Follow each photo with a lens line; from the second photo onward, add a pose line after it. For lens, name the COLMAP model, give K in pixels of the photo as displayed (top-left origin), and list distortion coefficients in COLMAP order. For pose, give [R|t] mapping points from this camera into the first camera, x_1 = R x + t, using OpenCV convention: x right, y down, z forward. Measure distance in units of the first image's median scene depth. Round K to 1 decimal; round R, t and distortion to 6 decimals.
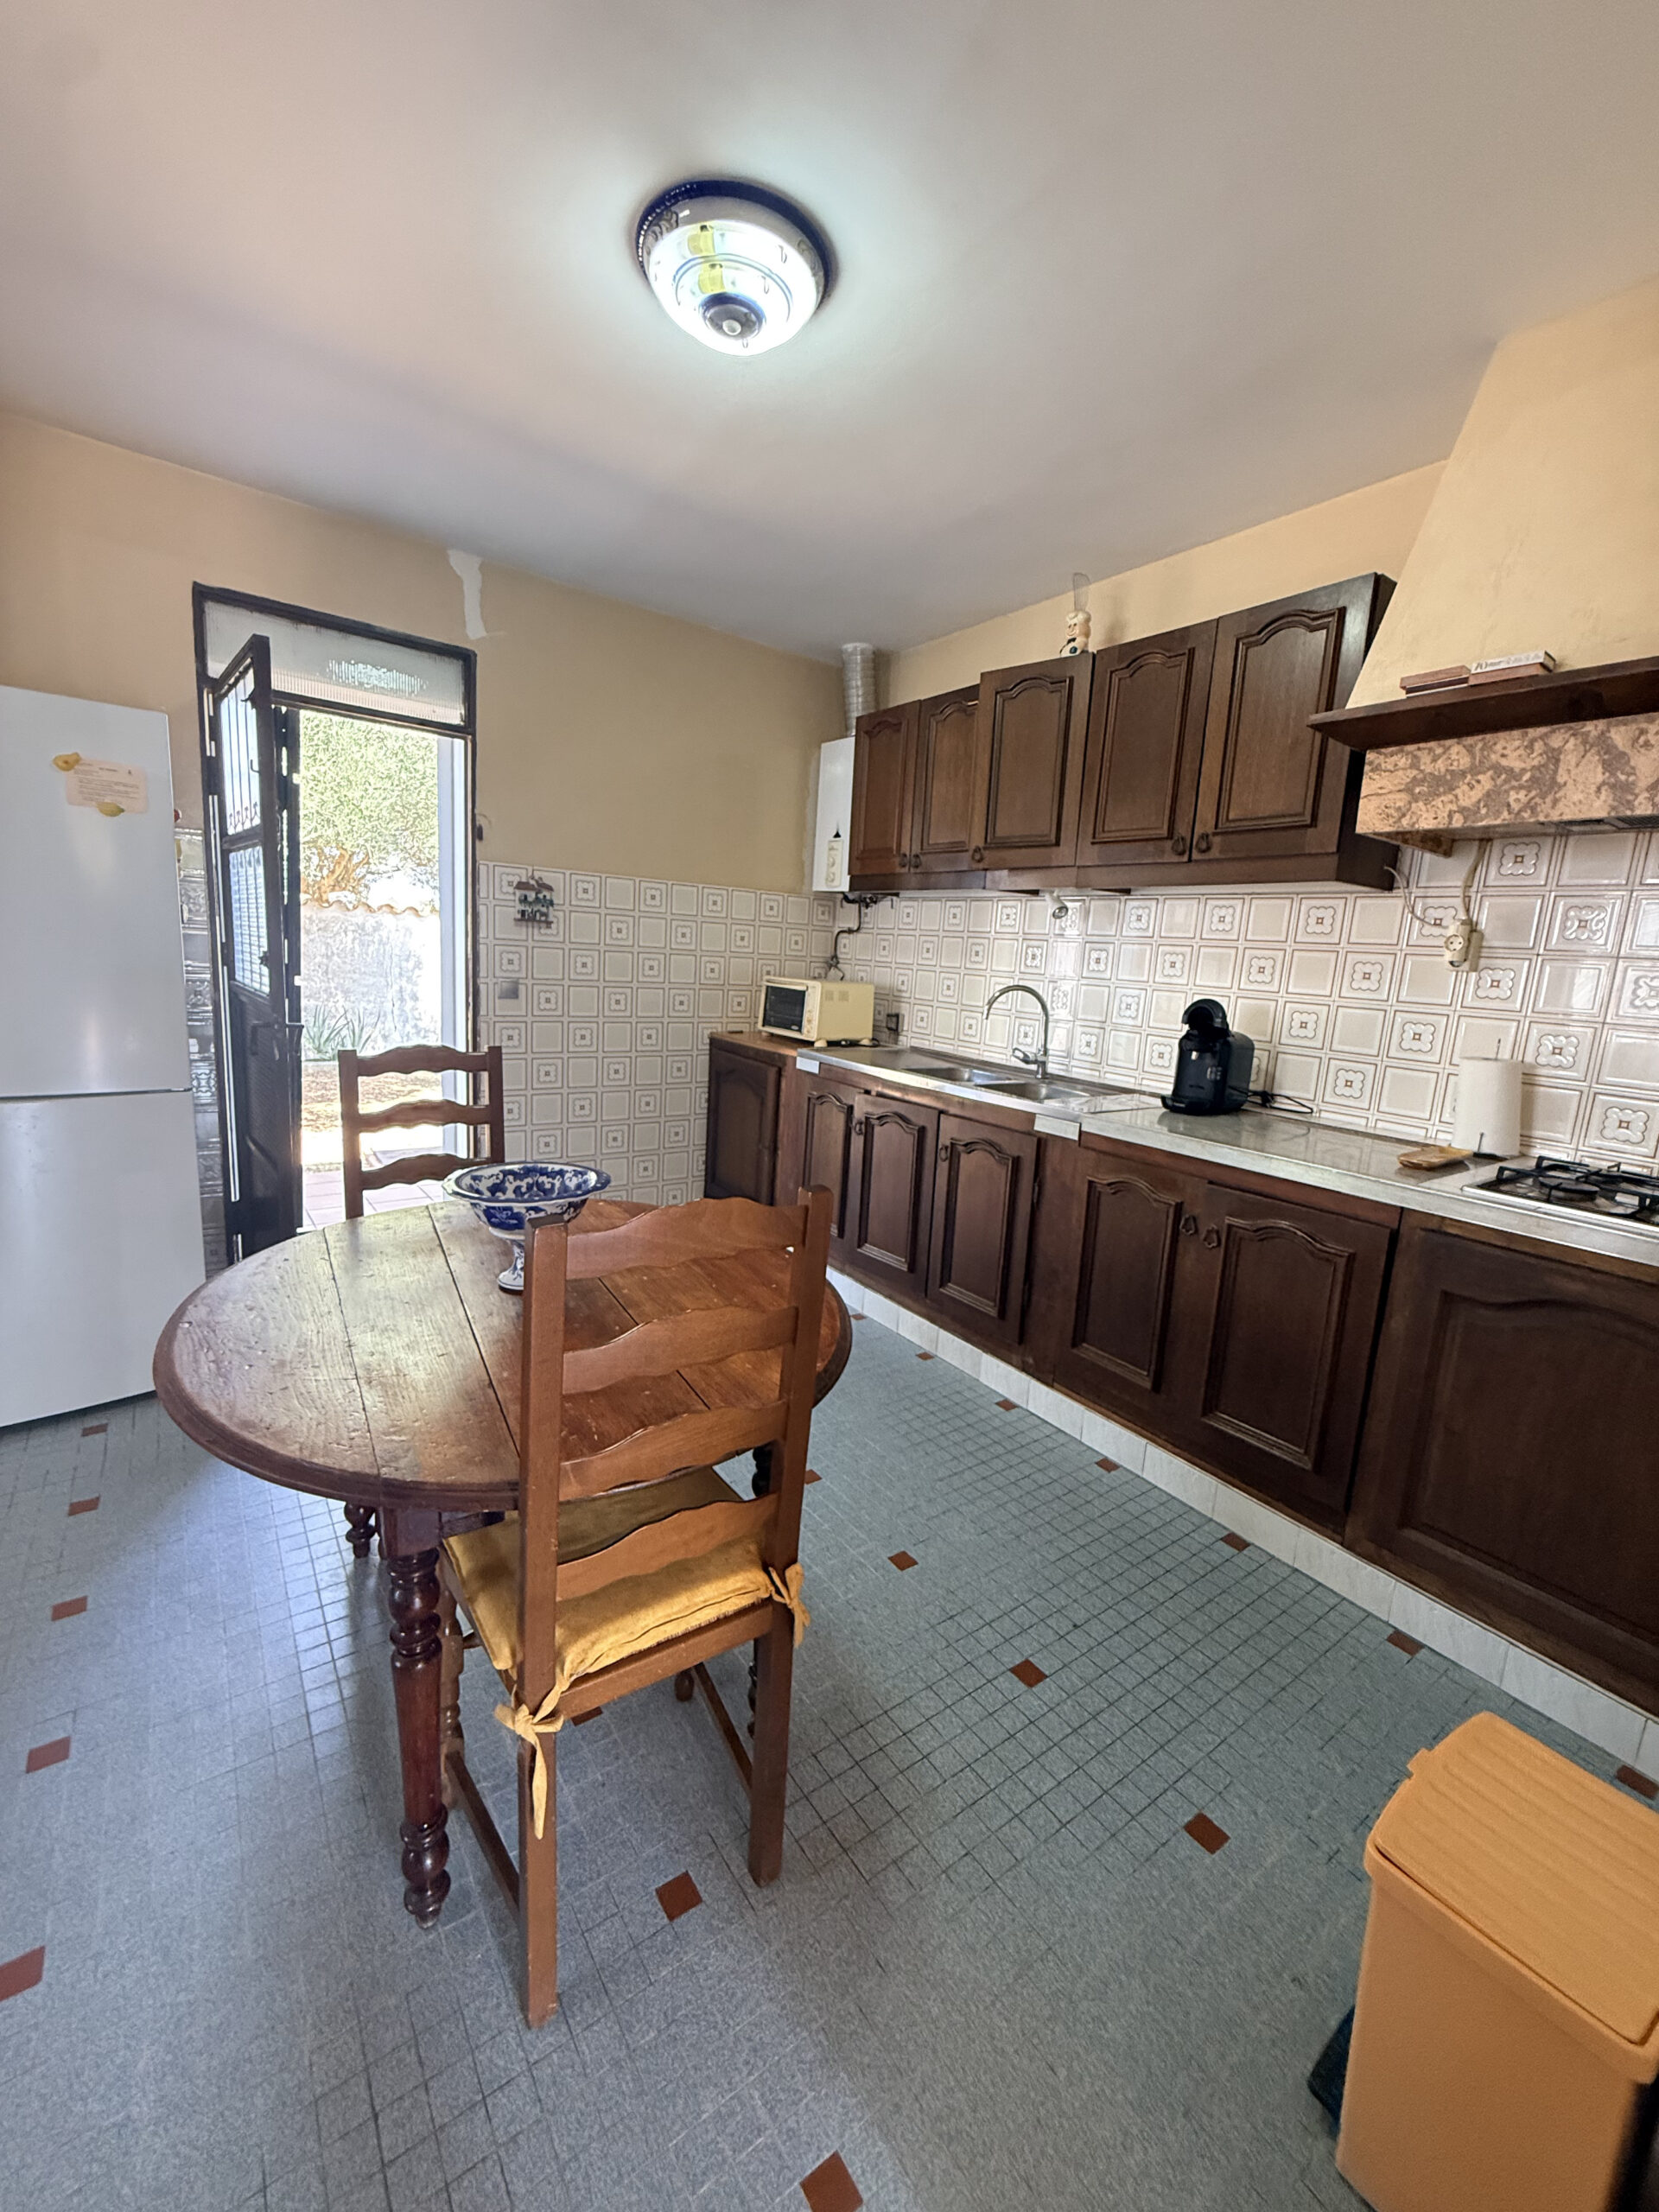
lens RADIAL K [[890.3, 0, 841.1], [0, 890.3, 1103.6], [0, 0, 1]] dist [-0.000624, 0.000517]
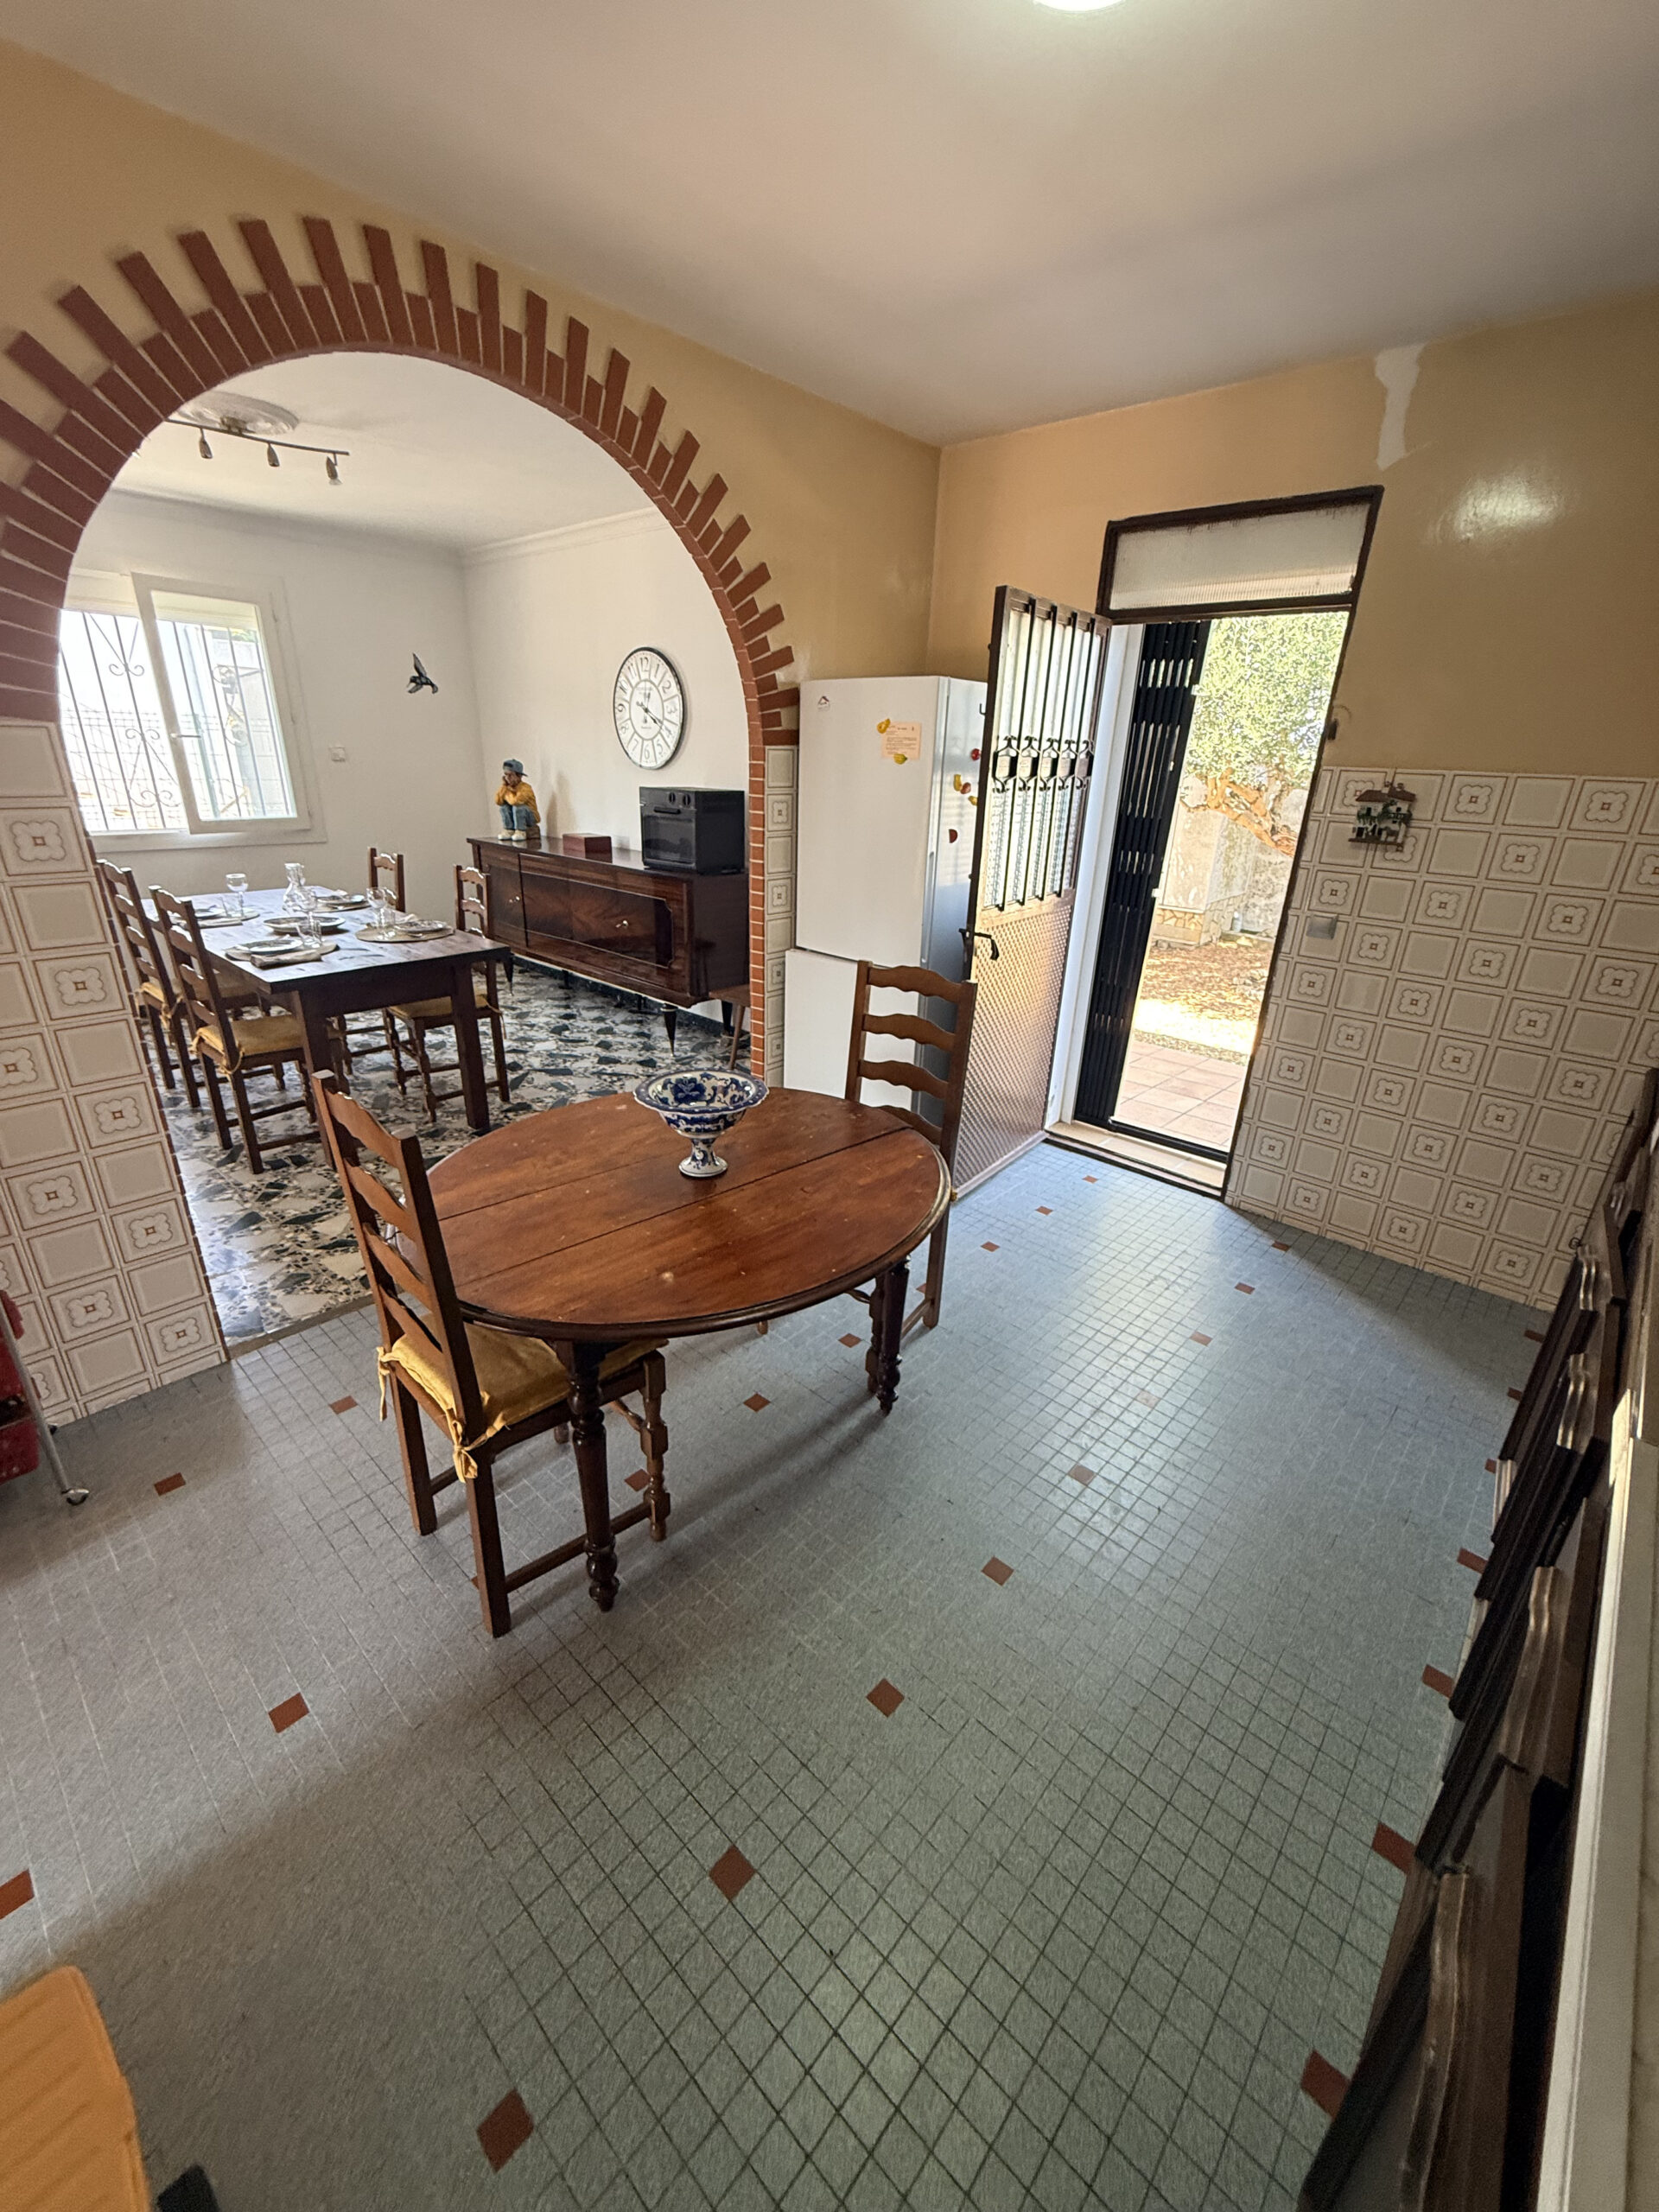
lens RADIAL K [[890.3, 0, 825.5], [0, 890.3, 1106.5], [0, 0, 1]] dist [-0.000624, 0.000517]
pose [[0.193881, 0.313335, -0.929640, 0.377075], [-0.189339, 0.941756, 0.277932, -0.120225], [0.962580, 0.122131, 0.241915, 0.404214]]
